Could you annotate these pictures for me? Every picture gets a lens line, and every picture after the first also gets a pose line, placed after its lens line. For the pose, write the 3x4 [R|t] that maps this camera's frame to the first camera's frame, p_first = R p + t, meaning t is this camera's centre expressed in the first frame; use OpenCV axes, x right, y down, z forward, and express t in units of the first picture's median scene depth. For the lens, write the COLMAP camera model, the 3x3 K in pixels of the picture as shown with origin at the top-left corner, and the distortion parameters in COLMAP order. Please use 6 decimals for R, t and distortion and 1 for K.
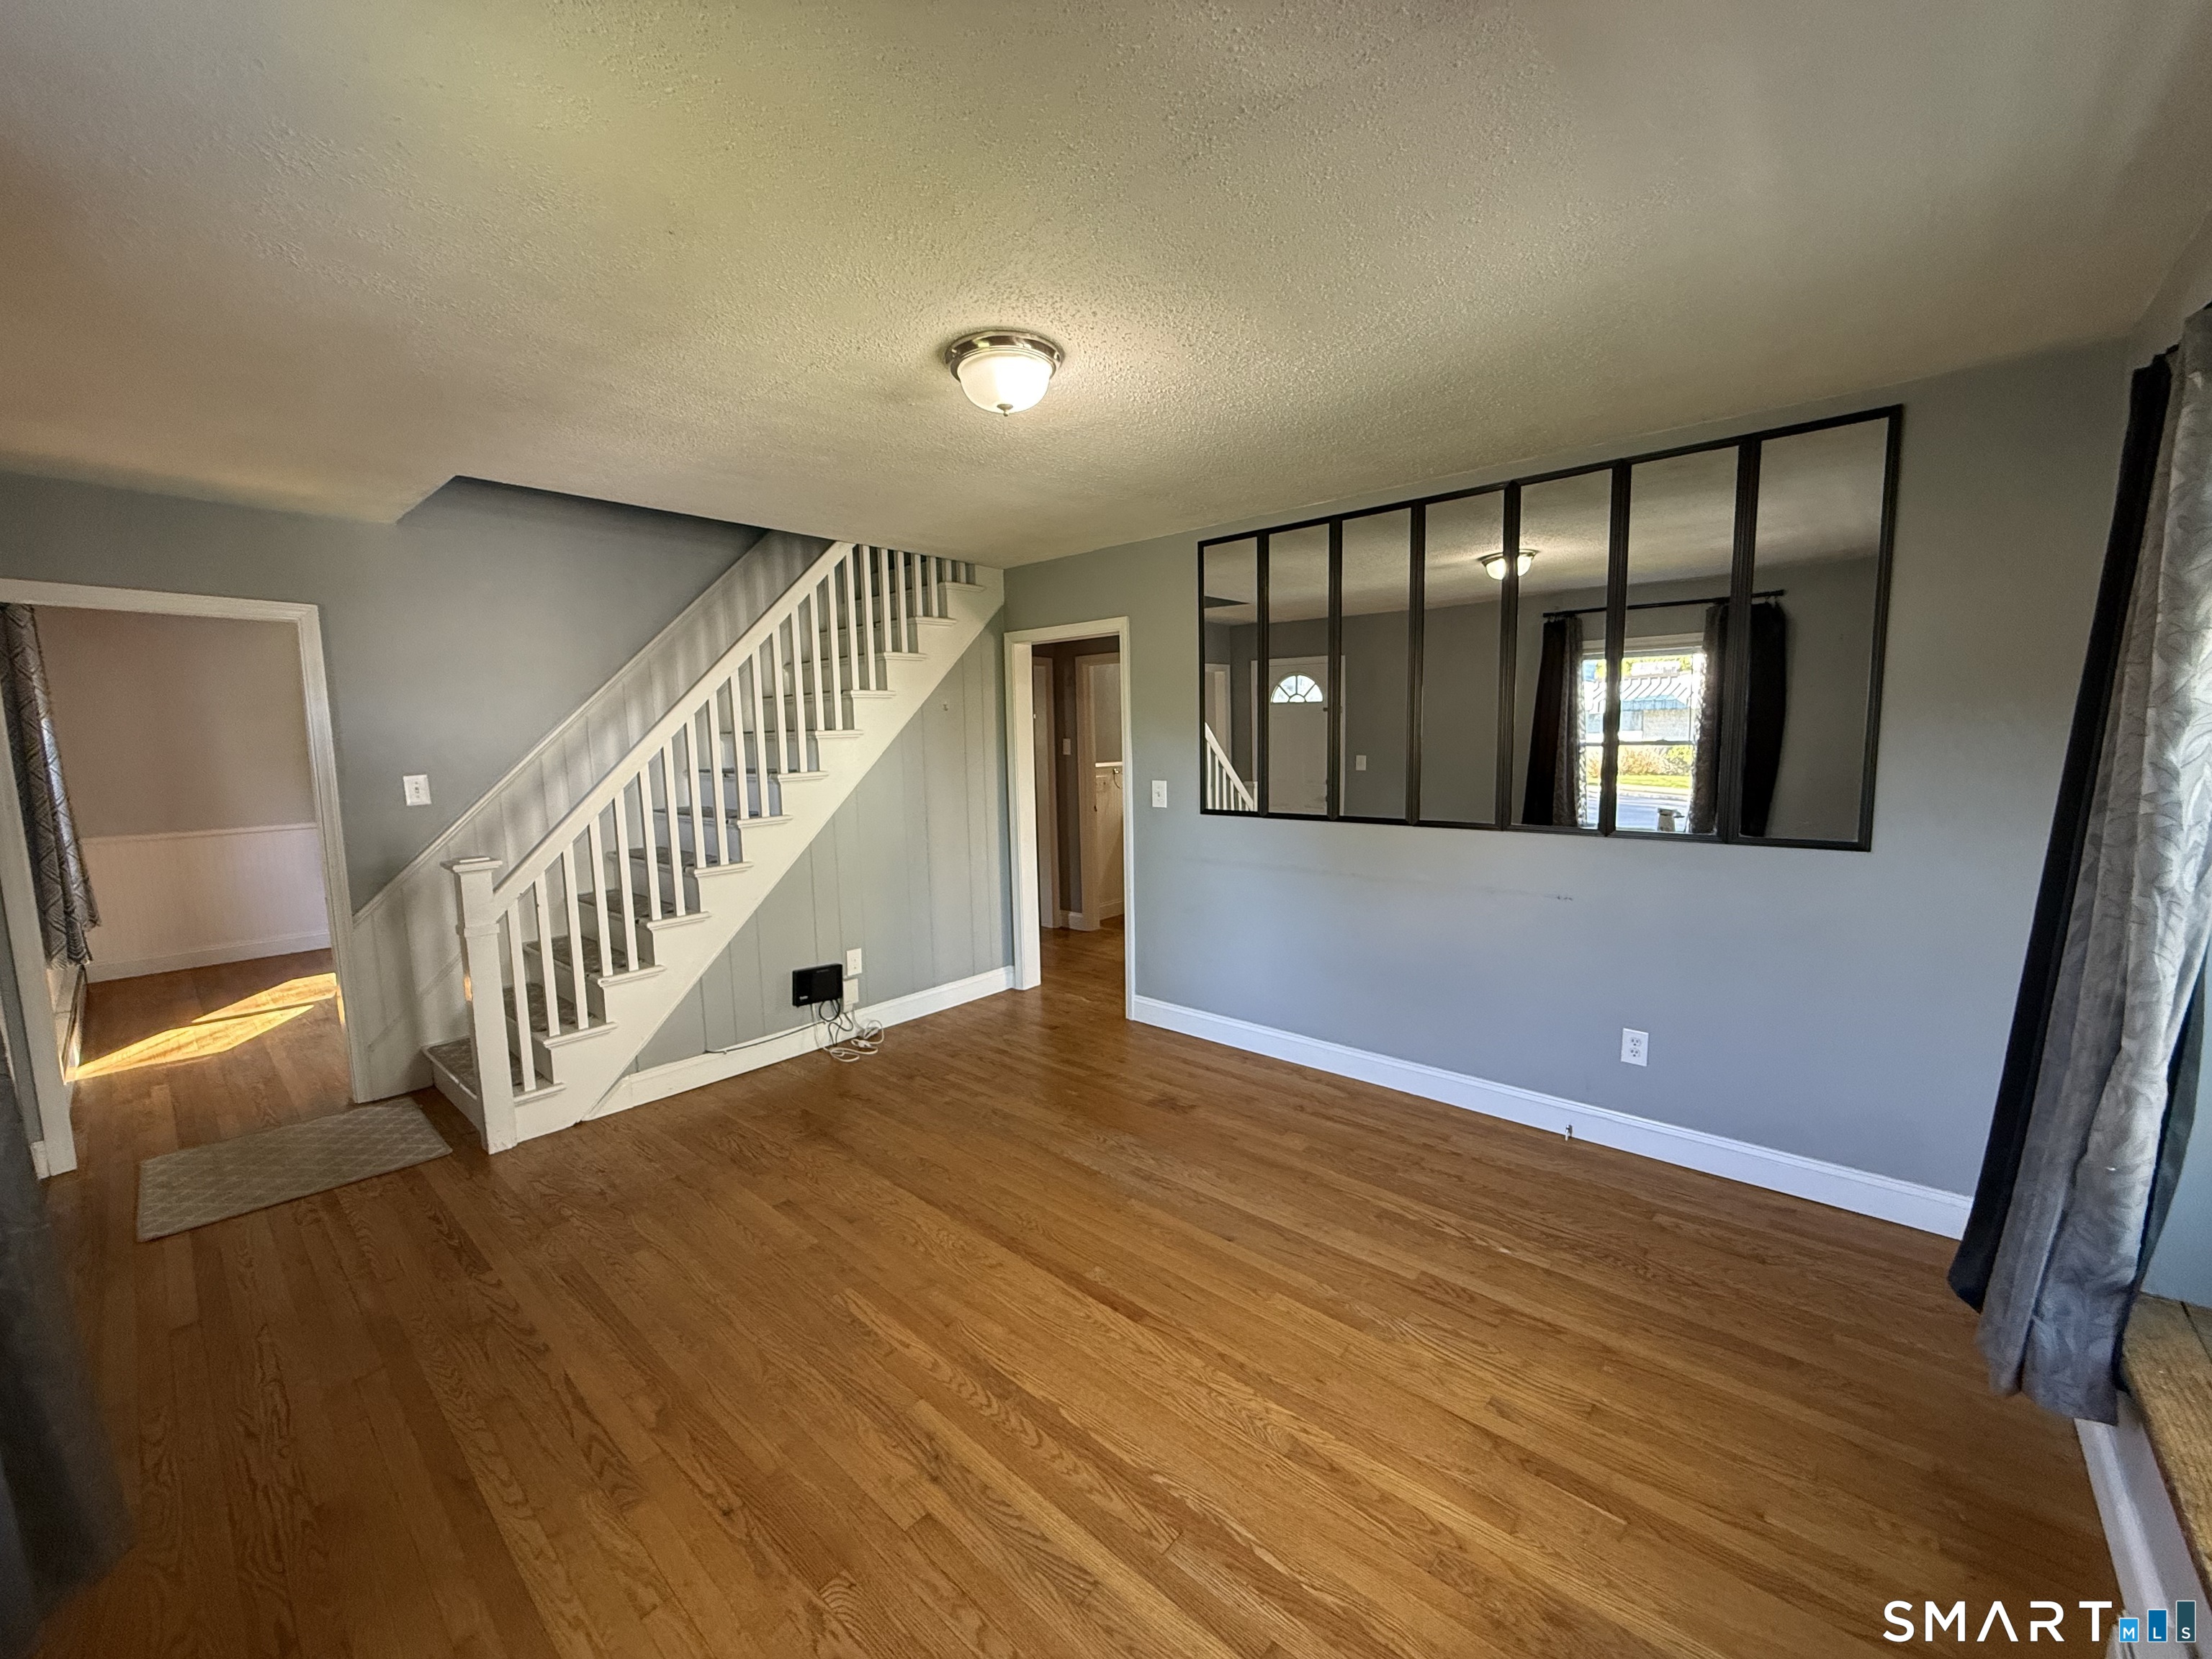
lens RADIAL K [[876.7, 0, 1096.4], [0, 876.7, 832.6], [0, 0, 1]] dist [-0.002402, 0.000232]
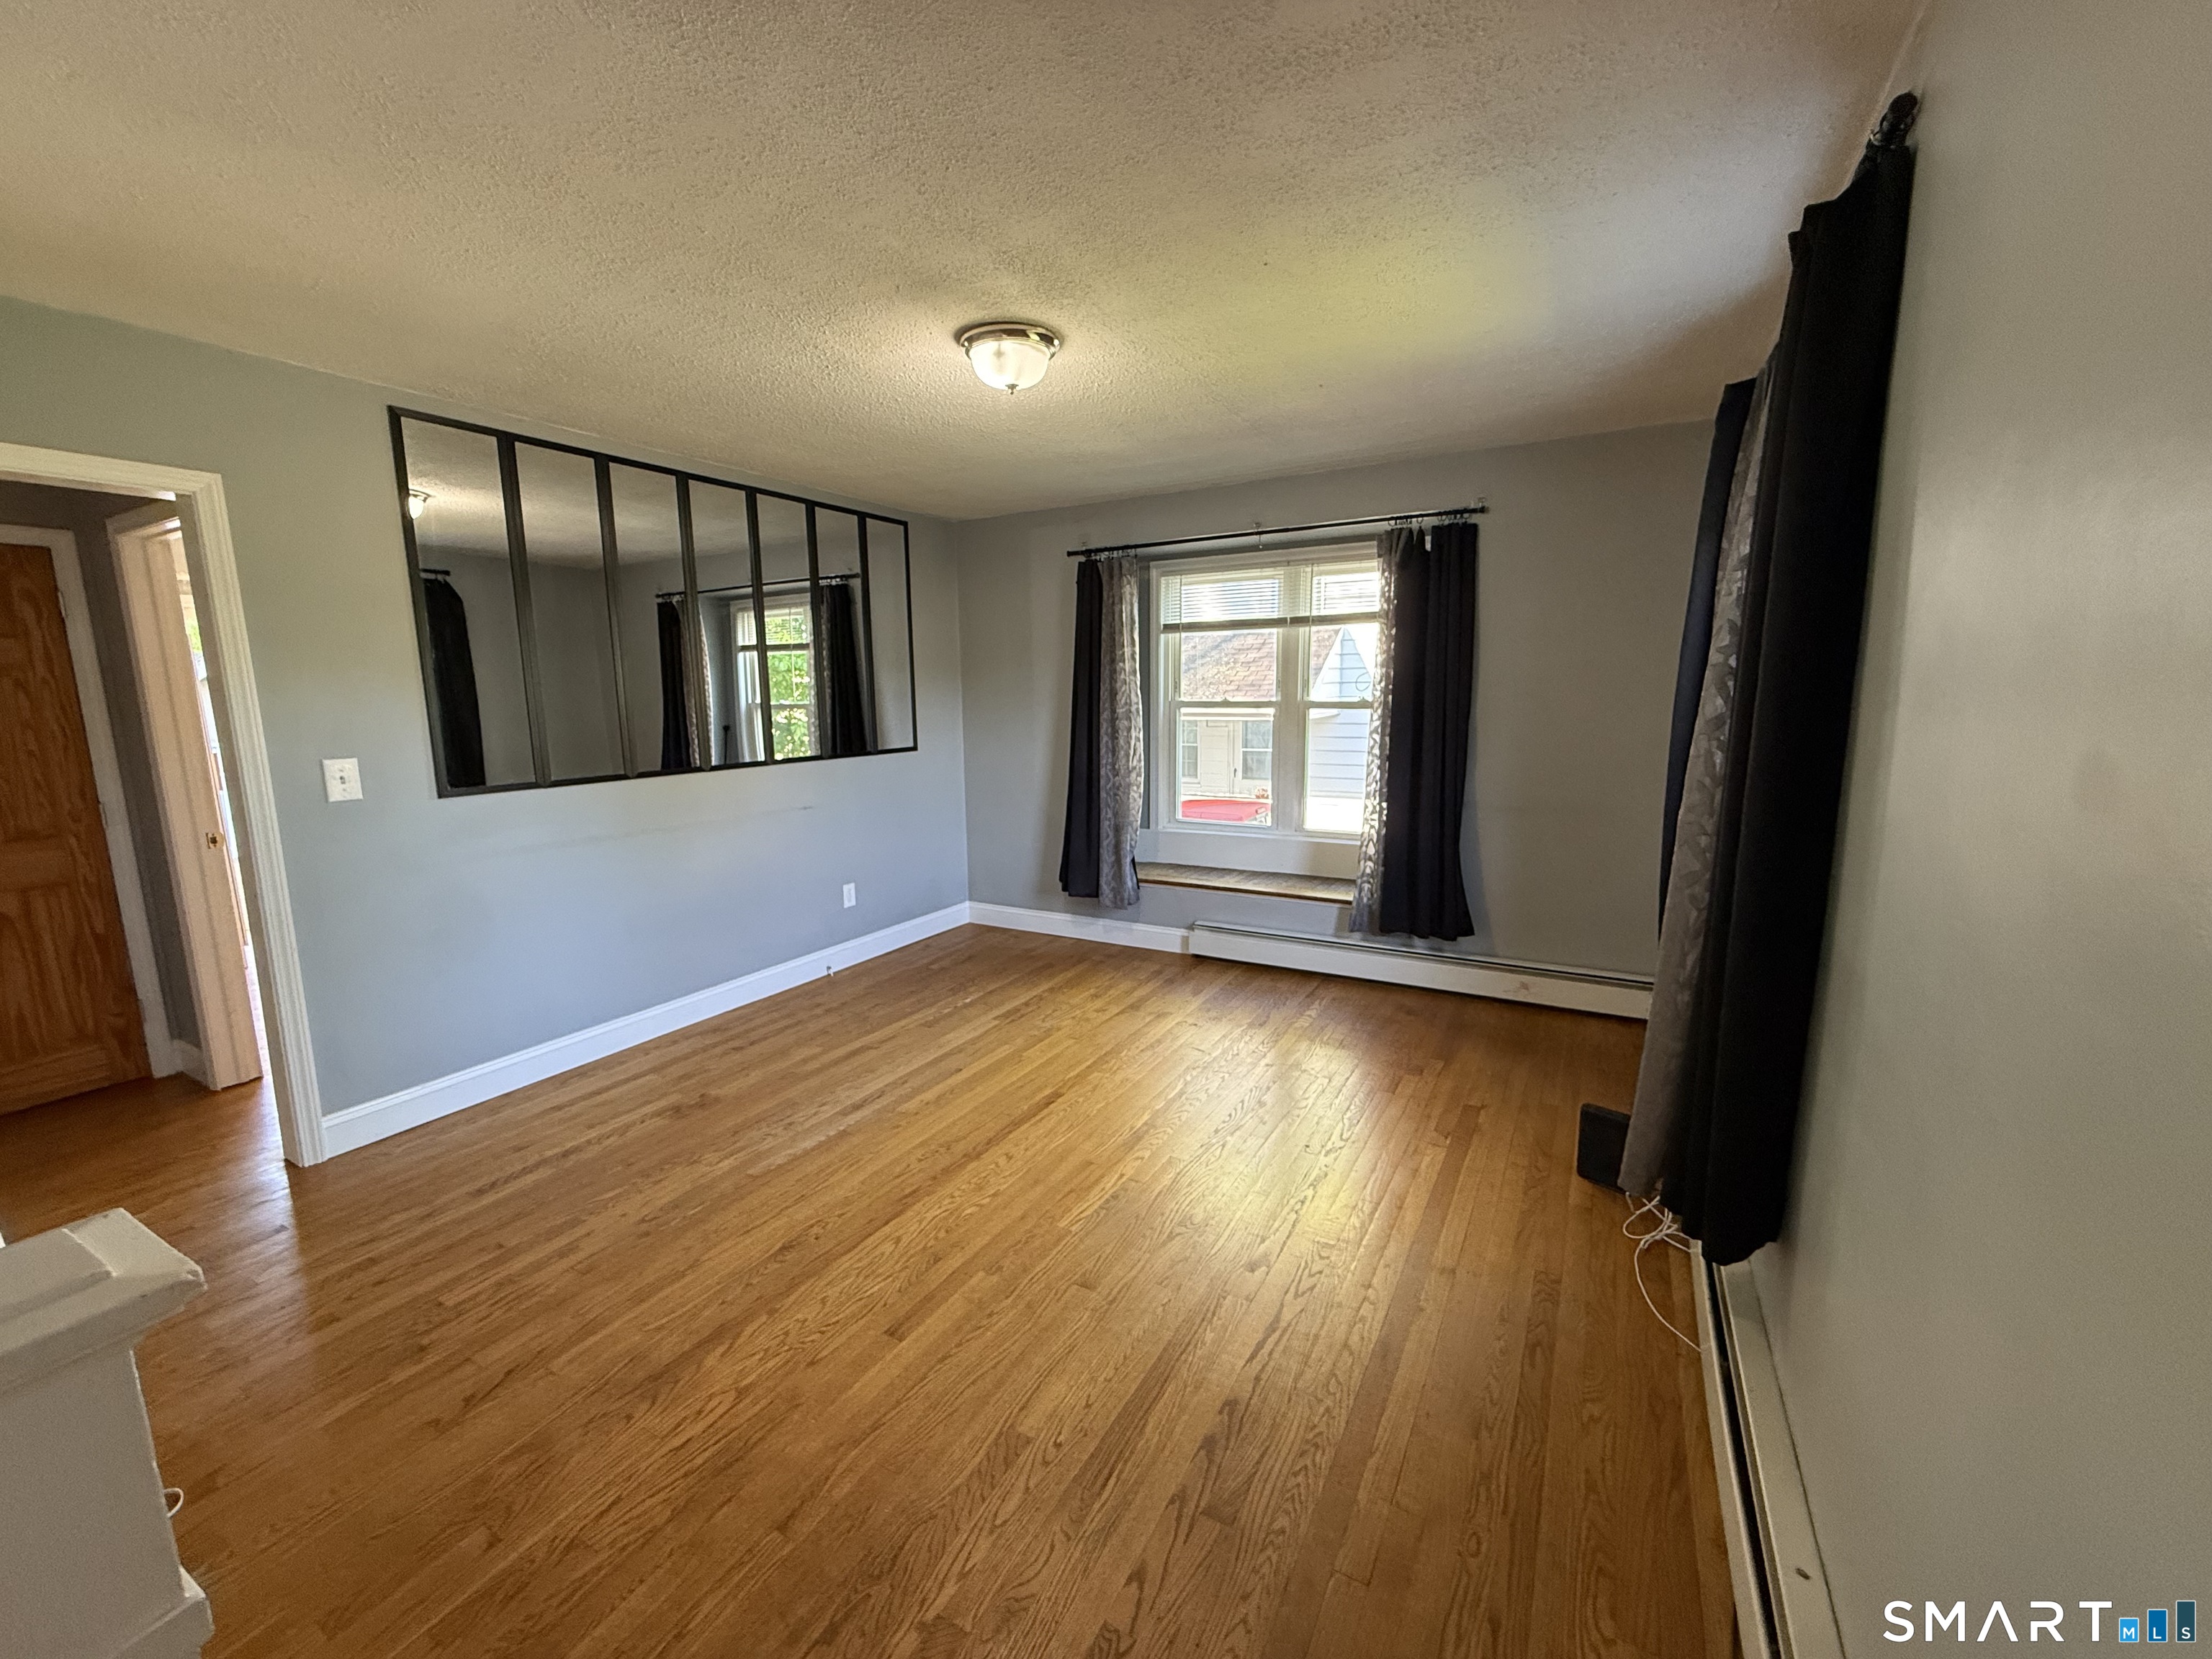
lens RADIAL K [[876.7, 0, 1102.4], [0, 876.7, 833.9], [0, 0, 1]] dist [-0.002402, 0.000232]
pose [[-0.210177, -0.140199, 0.967559, -0.872975], [0.124220, 0.977814, 0.168669, -0.058097], [-0.969740, 0.155641, -0.188098, 0.778310]]
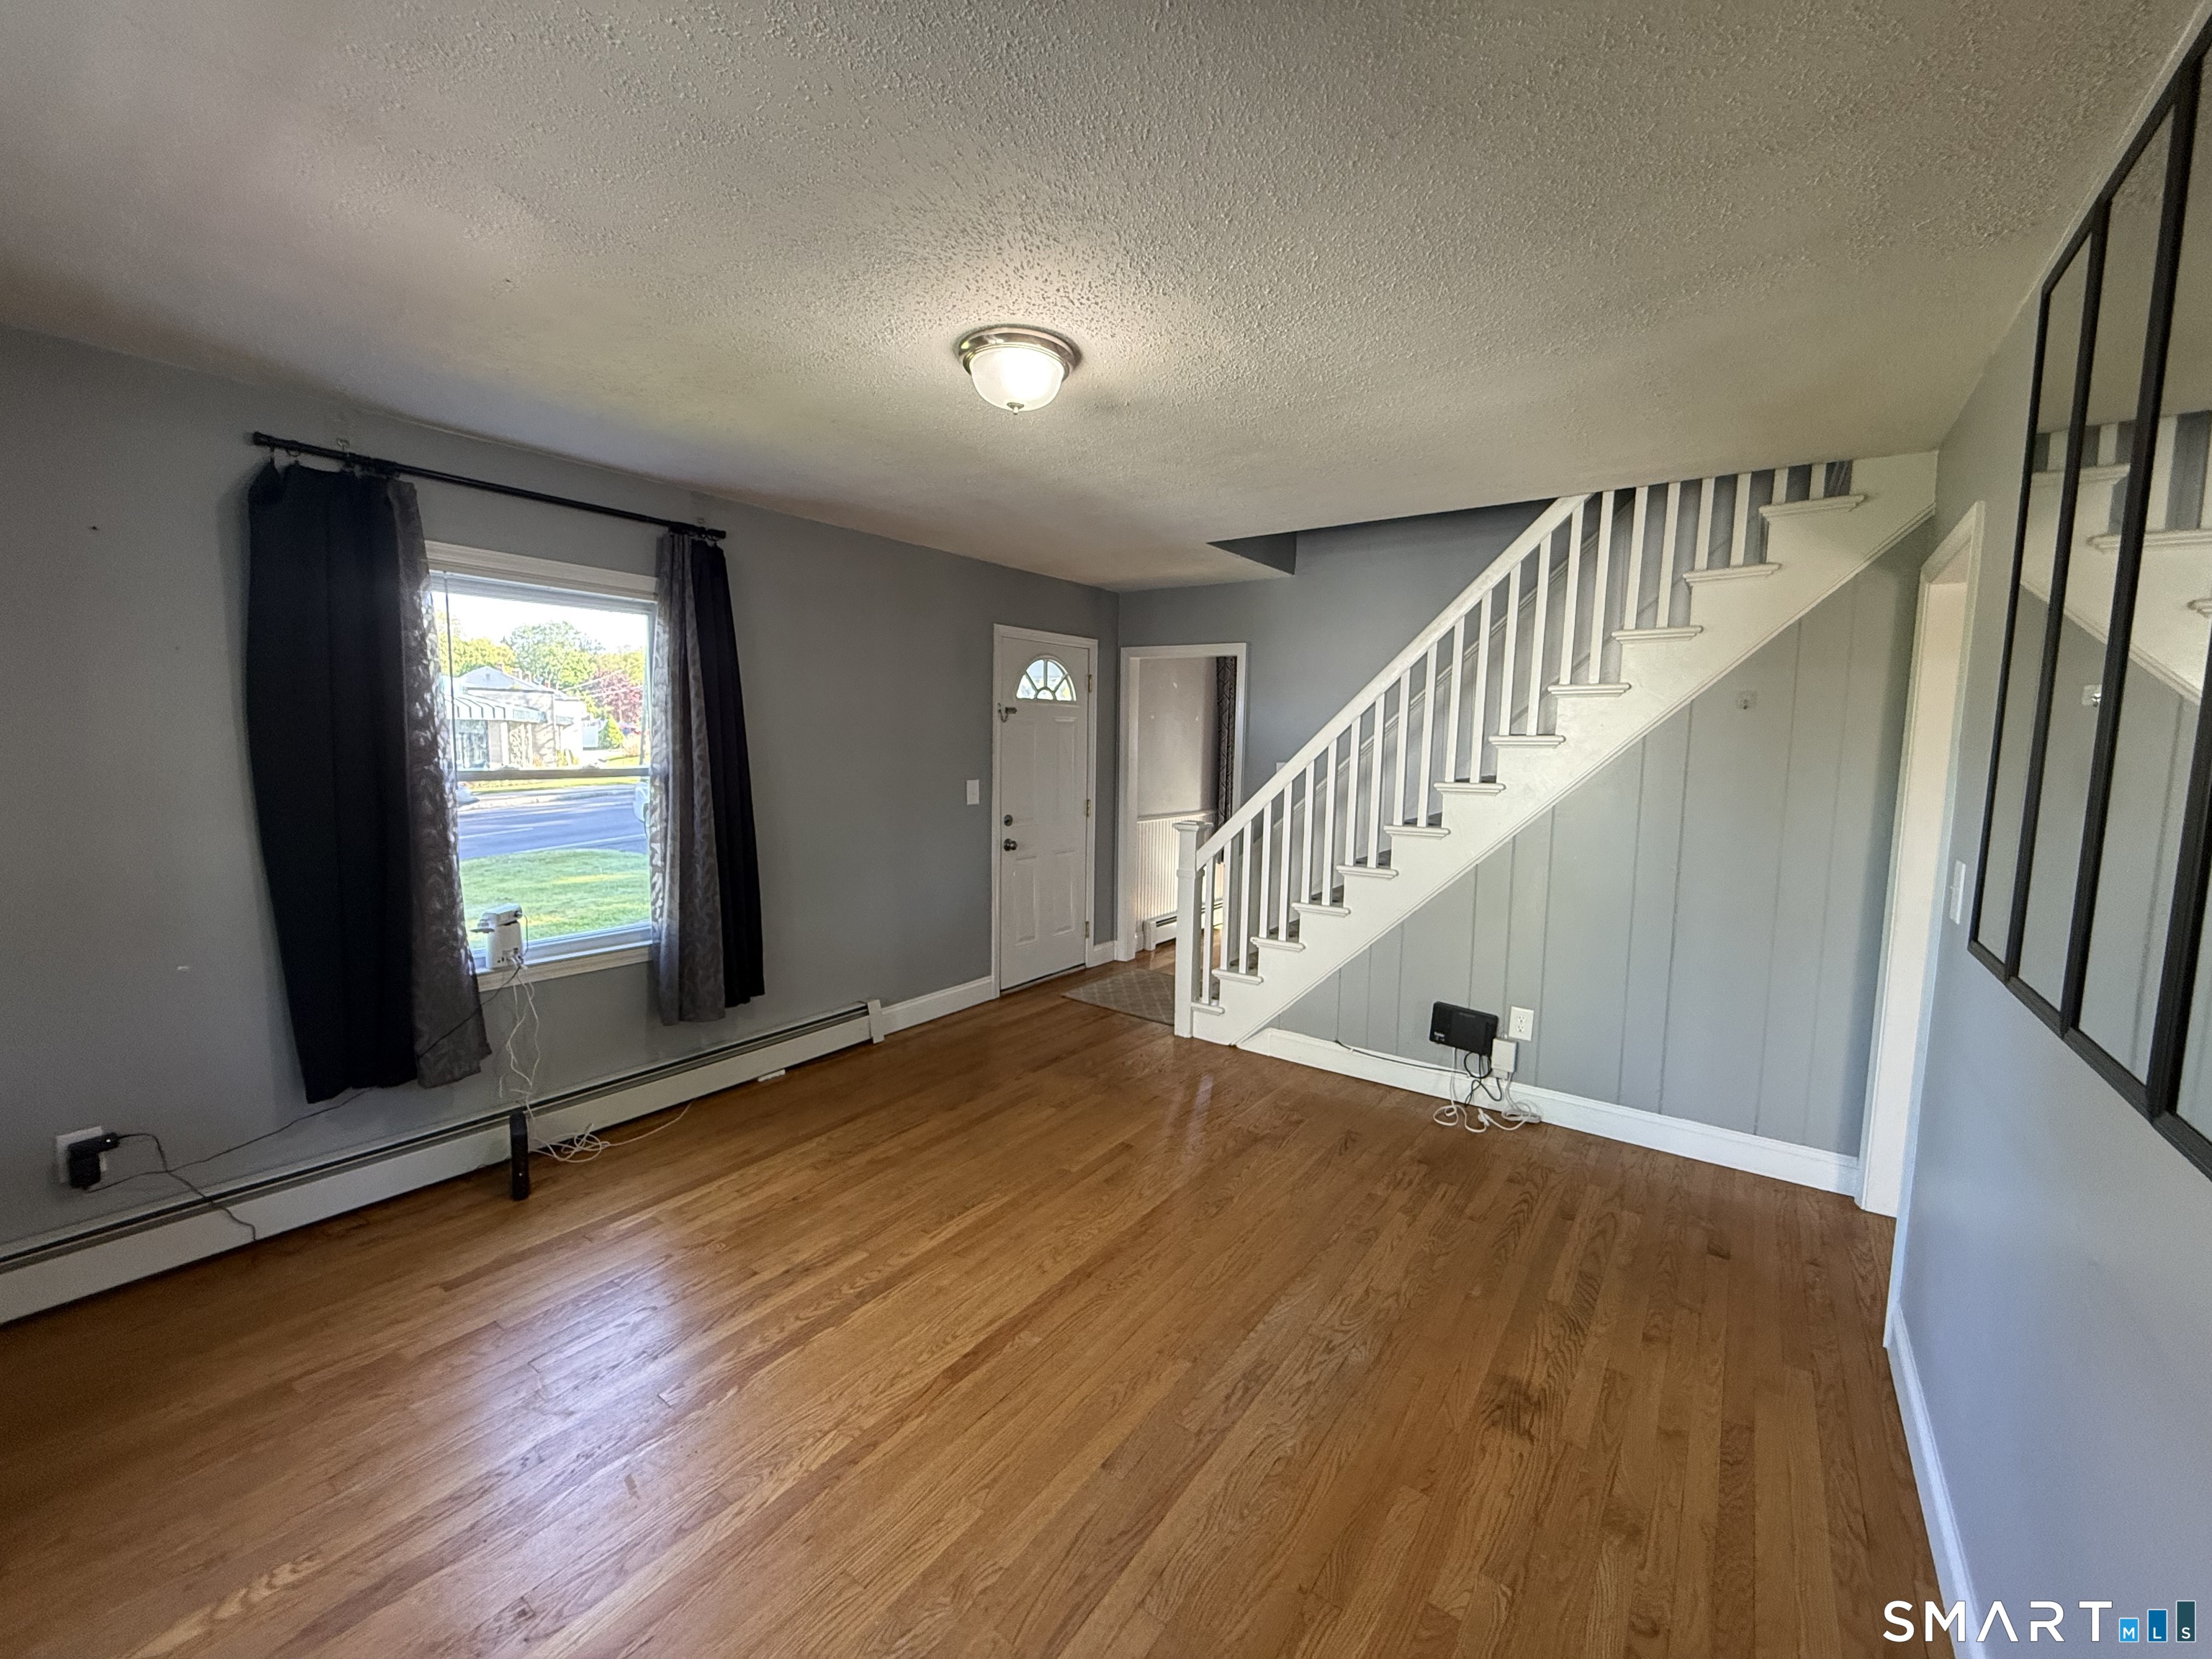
lens RADIAL K [[876.7, 0, 1101.2], [0, 876.7, 838.3], [0, 0, 1]] dist [-0.002402, 0.000232]
pose [[0.095858, 0.133902, -0.986348, 0.612942], [-0.129862, 0.984124, 0.120980, -0.090100], [0.986888, 0.116493, 0.111725, 0.678535]]
